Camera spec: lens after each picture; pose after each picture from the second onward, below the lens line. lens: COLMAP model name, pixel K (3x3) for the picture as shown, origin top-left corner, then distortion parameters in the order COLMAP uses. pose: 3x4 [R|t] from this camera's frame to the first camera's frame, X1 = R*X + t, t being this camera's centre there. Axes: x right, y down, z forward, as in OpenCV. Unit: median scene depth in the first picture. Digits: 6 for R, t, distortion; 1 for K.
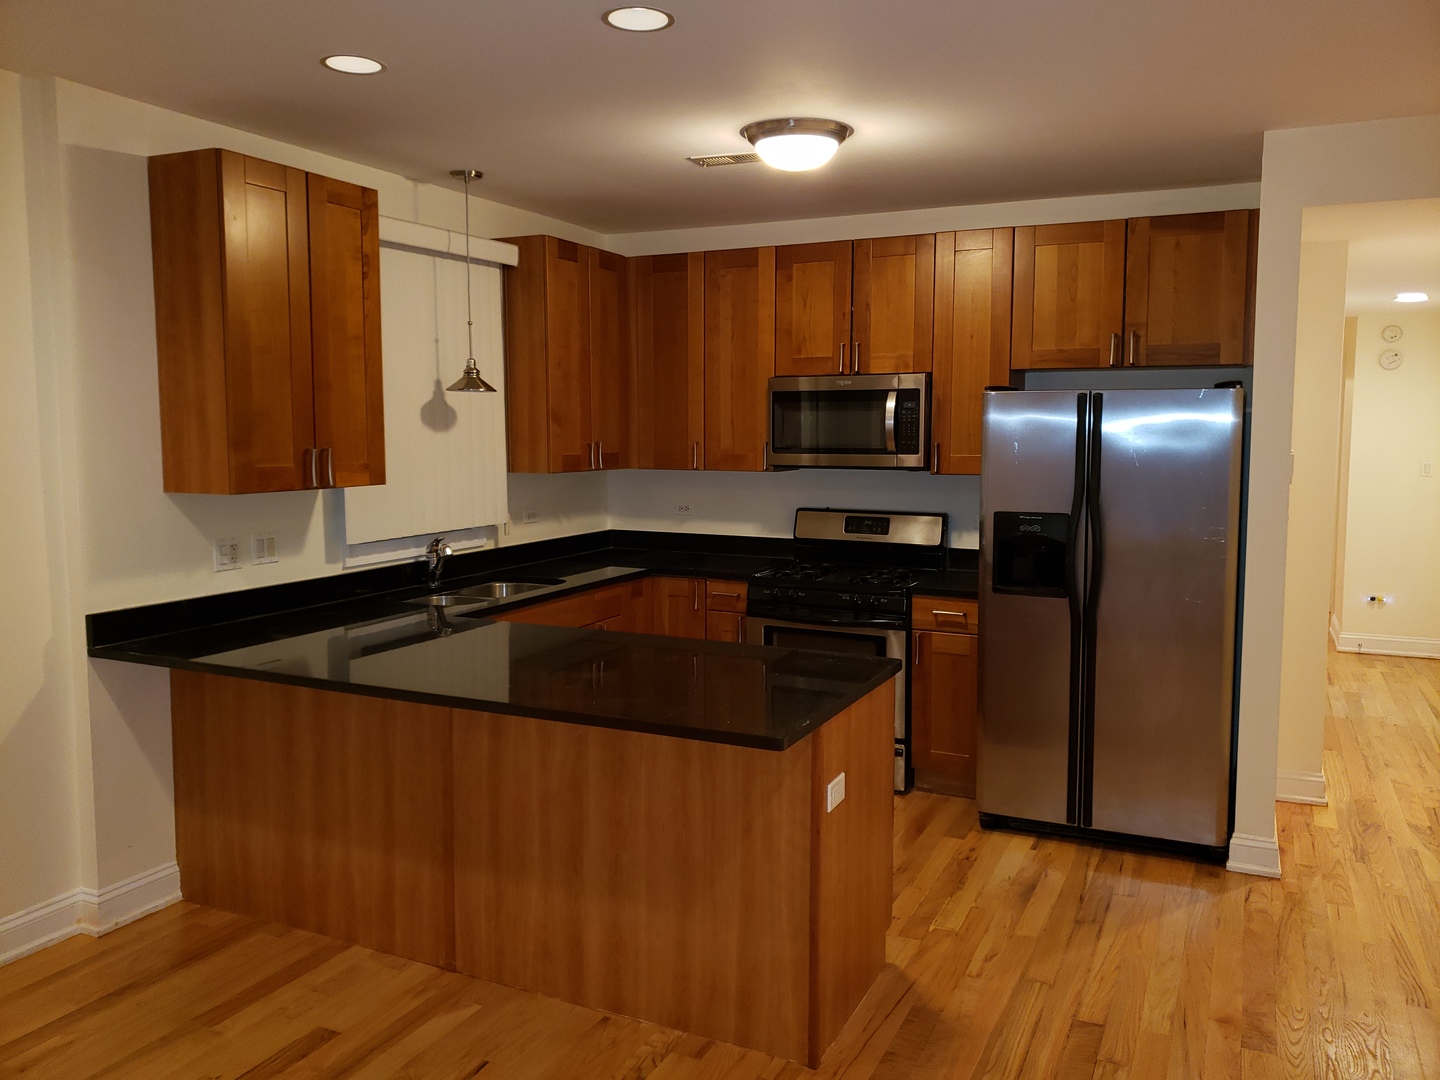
lens RADIAL K [[1132.7, 0, 717.8], [0, 1132.7, 537.5], [0, 0, 1]] dist [0.035633, 0.001860]
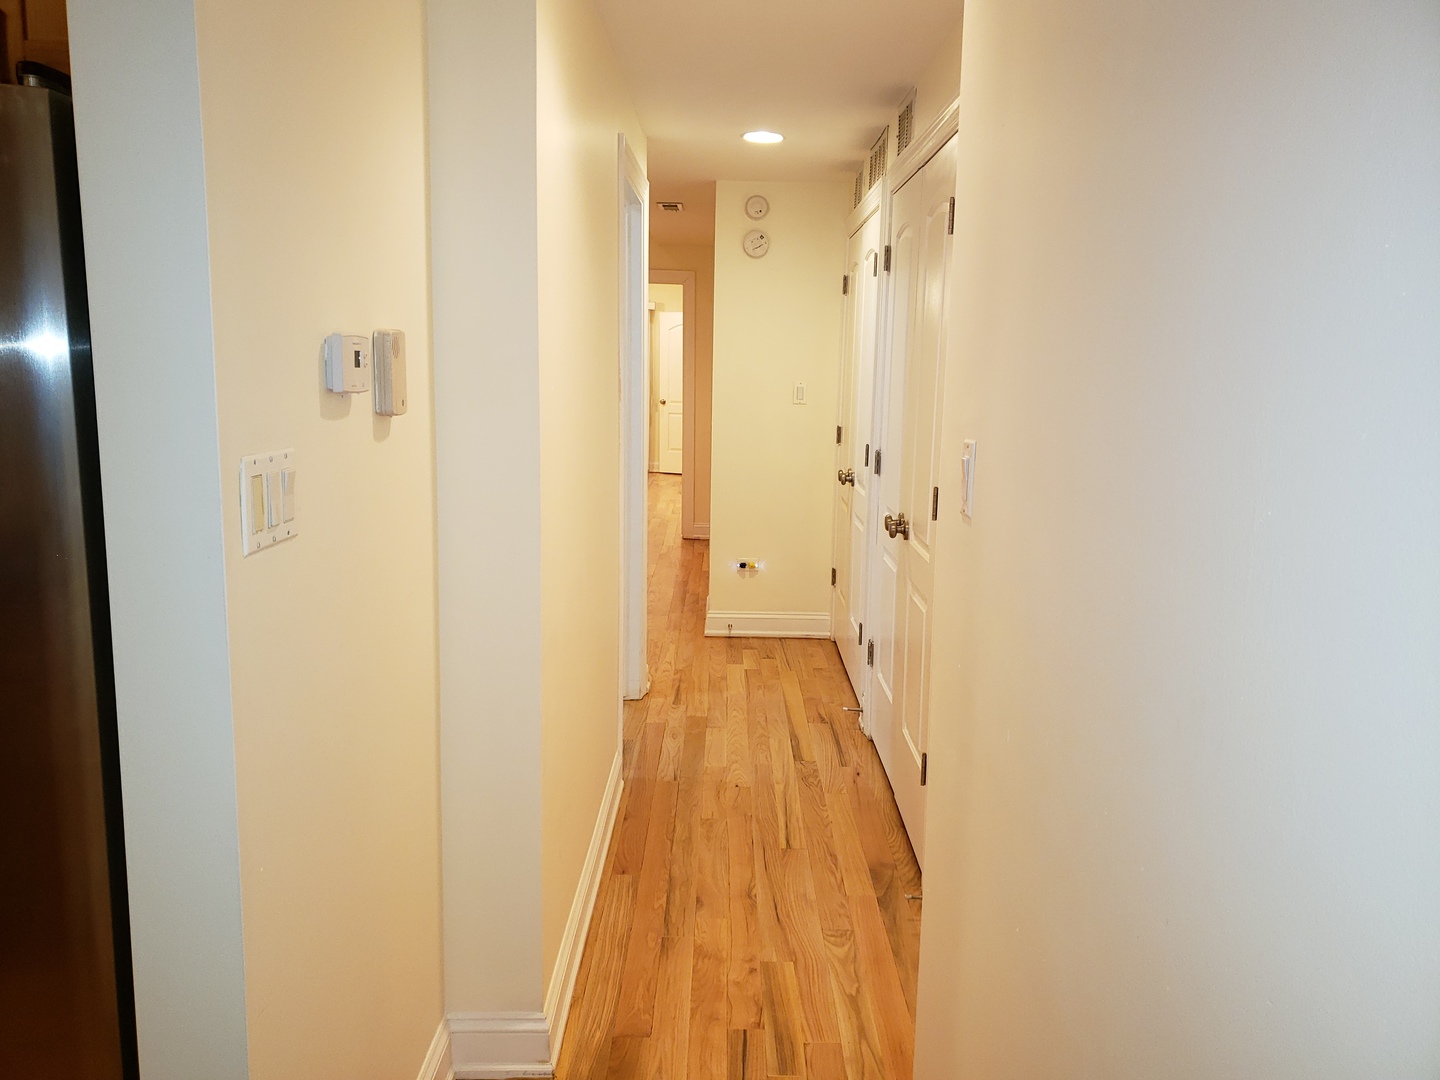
lens RADIAL K [[1132.7, 0, 721.5], [0, 1132.7, 540.4], [0, 0, 1]] dist [0.035633, 0.001860]
pose [[0.905466, -0.043885, 0.422144, 0.249607], [0.015691, 0.997421, 0.070035, -0.016262], [-0.424129, -0.056790, 0.903819, 0.338921]]
